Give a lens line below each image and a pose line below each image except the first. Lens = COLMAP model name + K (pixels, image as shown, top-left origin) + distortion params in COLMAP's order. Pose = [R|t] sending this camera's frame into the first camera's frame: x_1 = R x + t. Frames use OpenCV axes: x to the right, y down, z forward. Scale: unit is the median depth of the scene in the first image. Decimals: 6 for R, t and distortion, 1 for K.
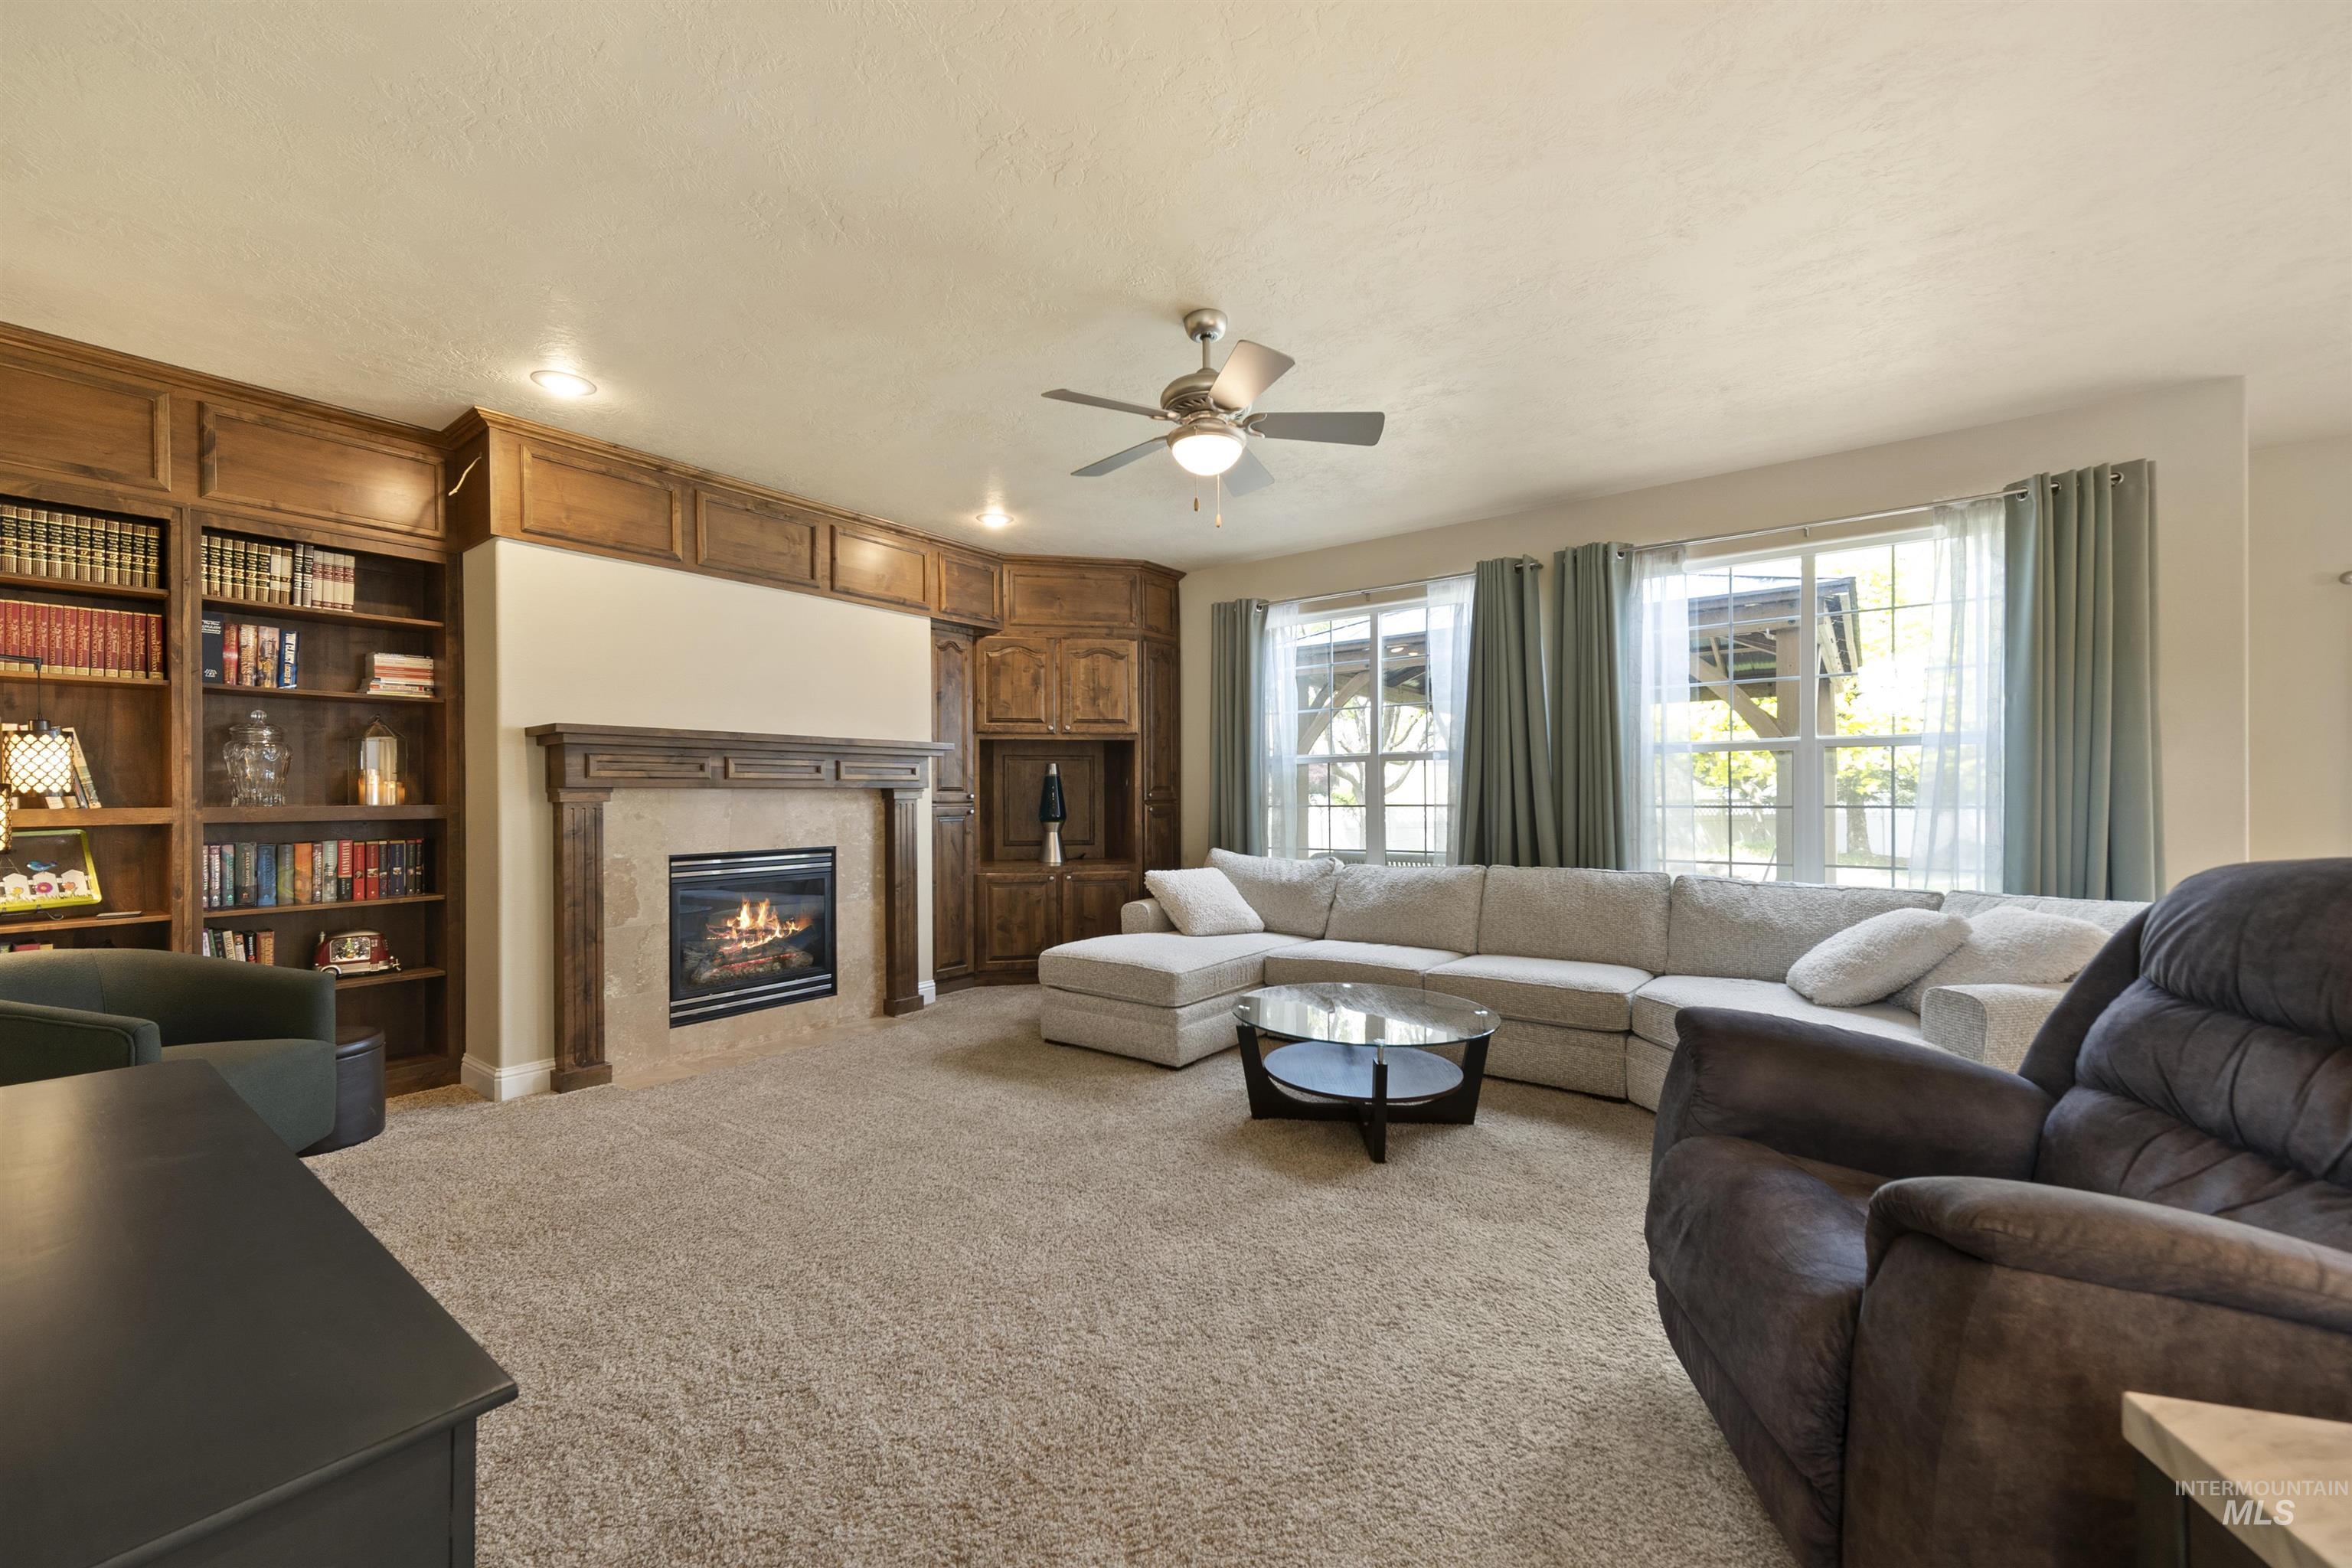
lens RADIAL K [[930.3, 0, 1169.4], [0, 930.3, 794.4], [0, 0, 1]] dist [0.010010, 0.000491]
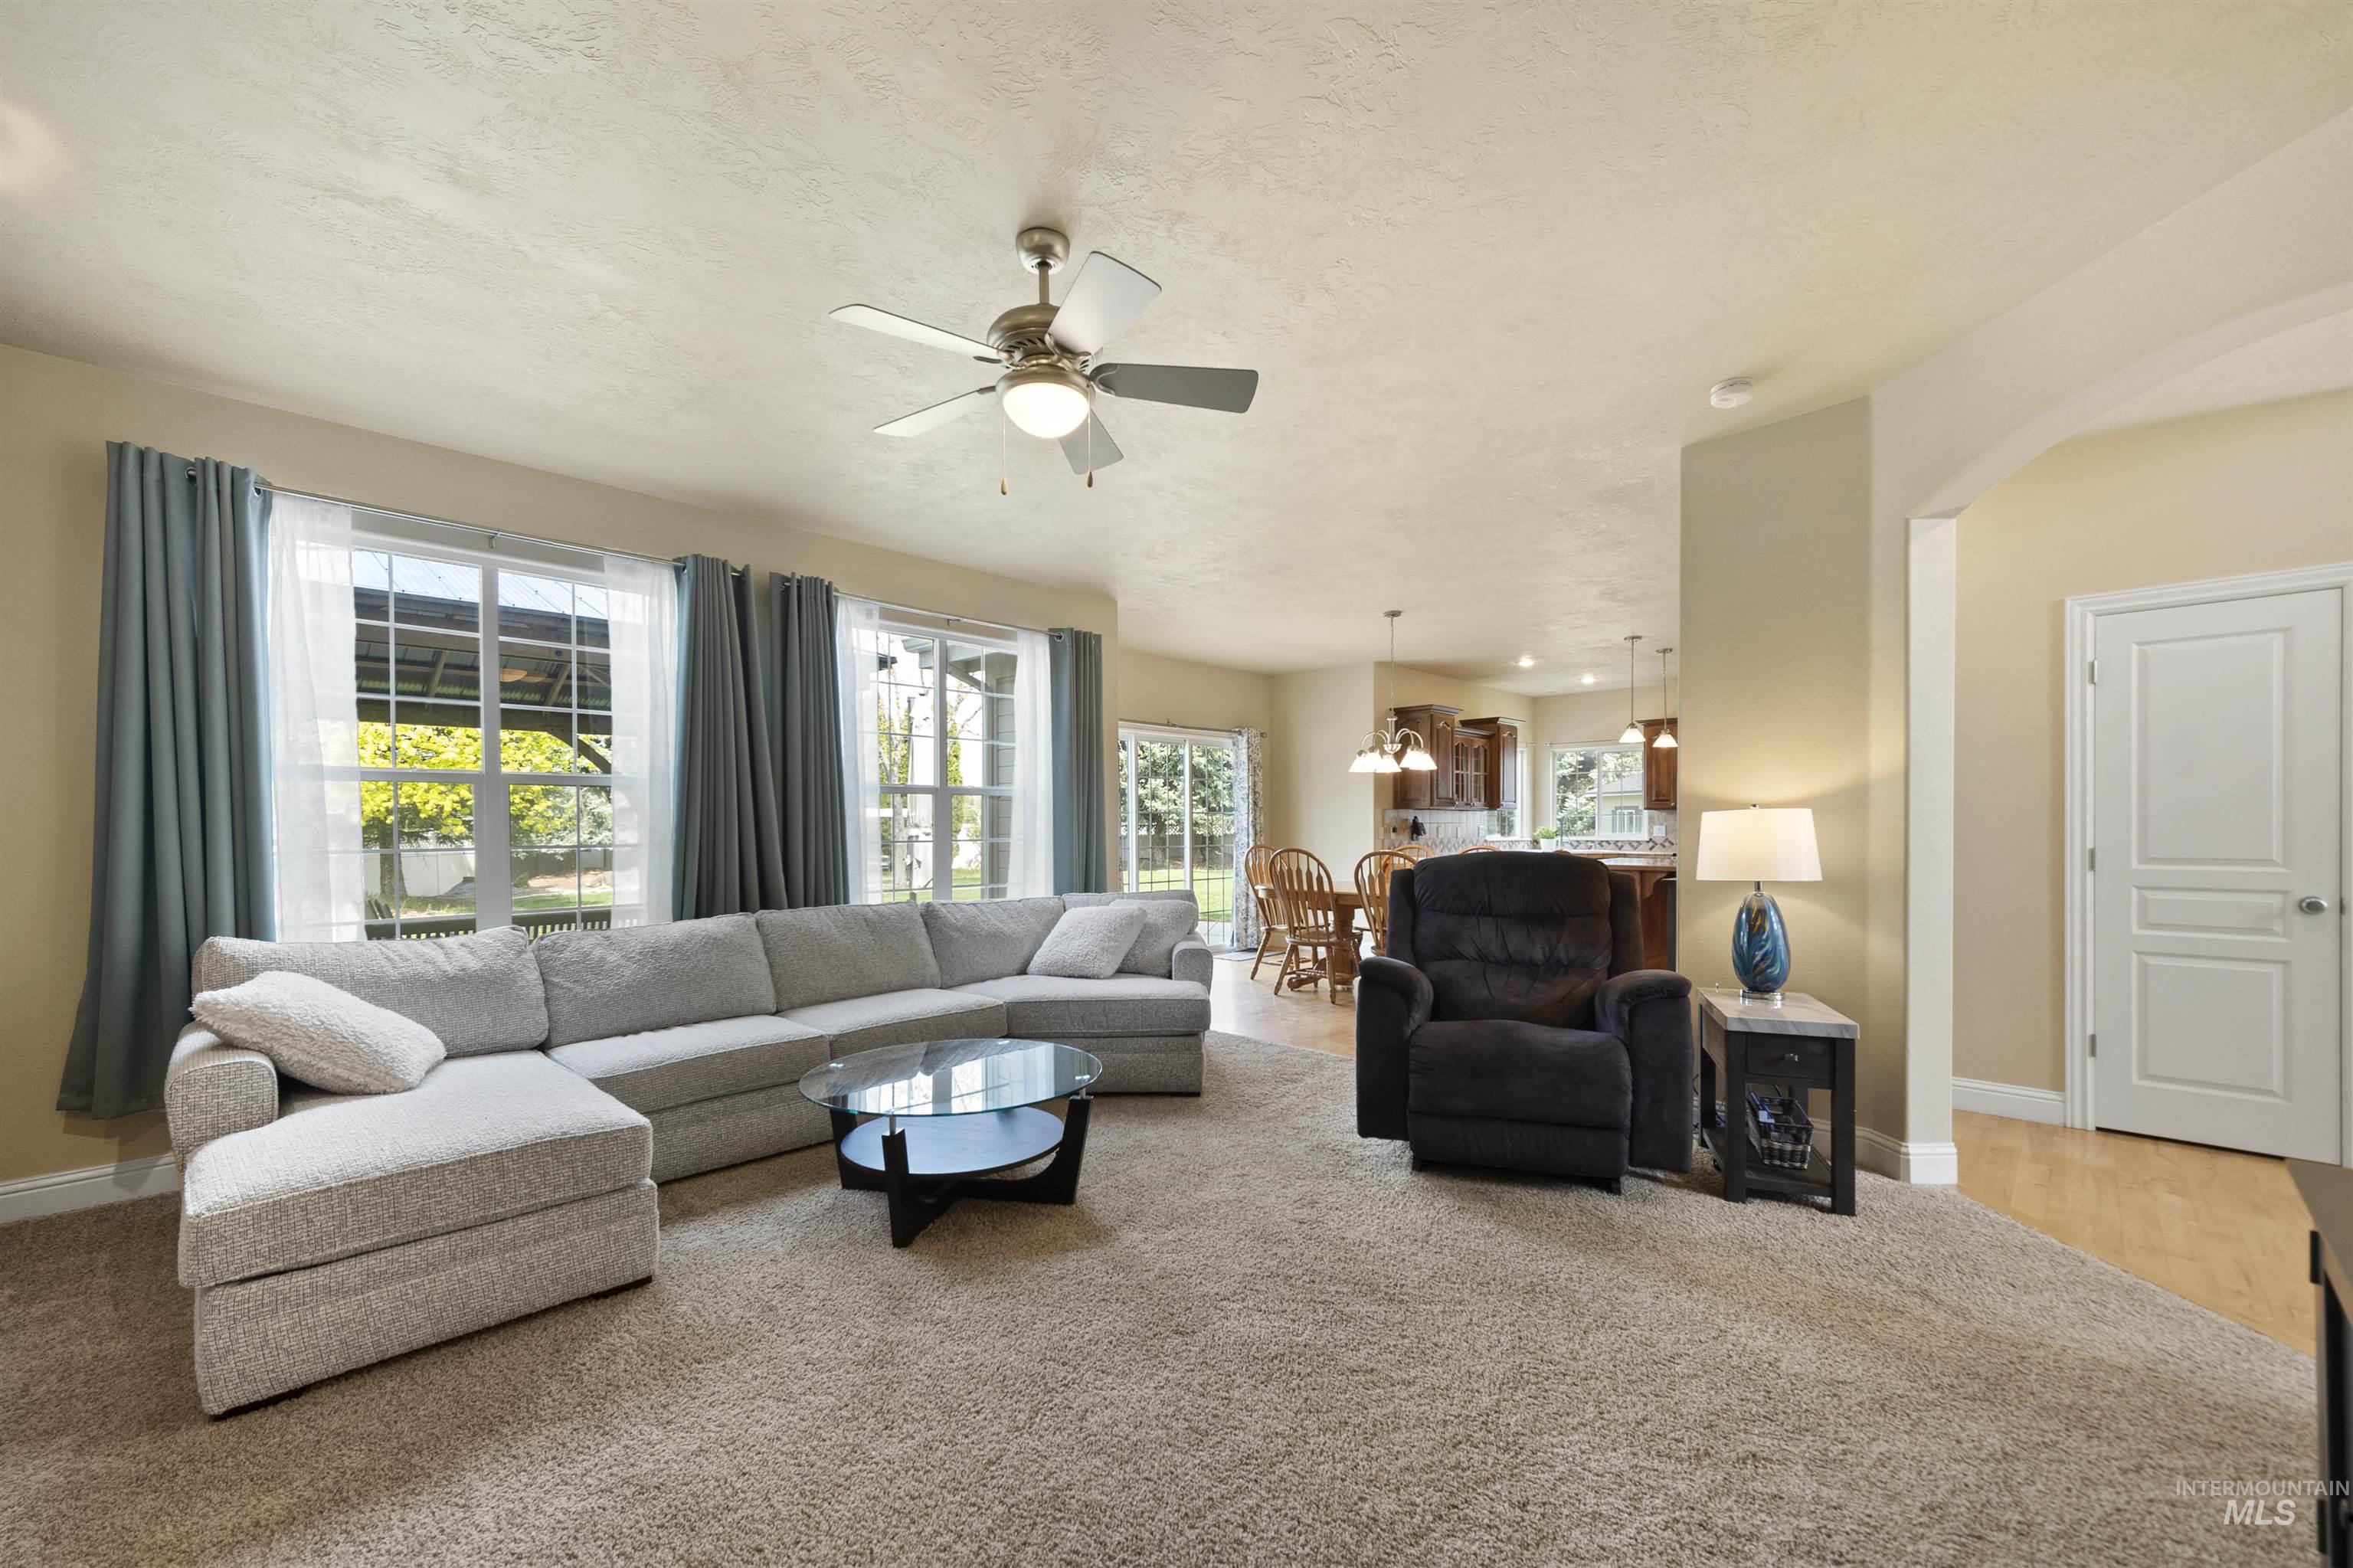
lens RADIAL K [[930.7, 0, 1170.8], [0, 930.7, 840.6], [0, 0, 1]] dist [0.010010, 0.000491]
pose [[0.135006, -0.013814, 0.990748, -0.462535], [0.002968, 0.999904, 0.013538, -0.002464], [-0.990840, 0.001113, 0.135034, 0.478648]]
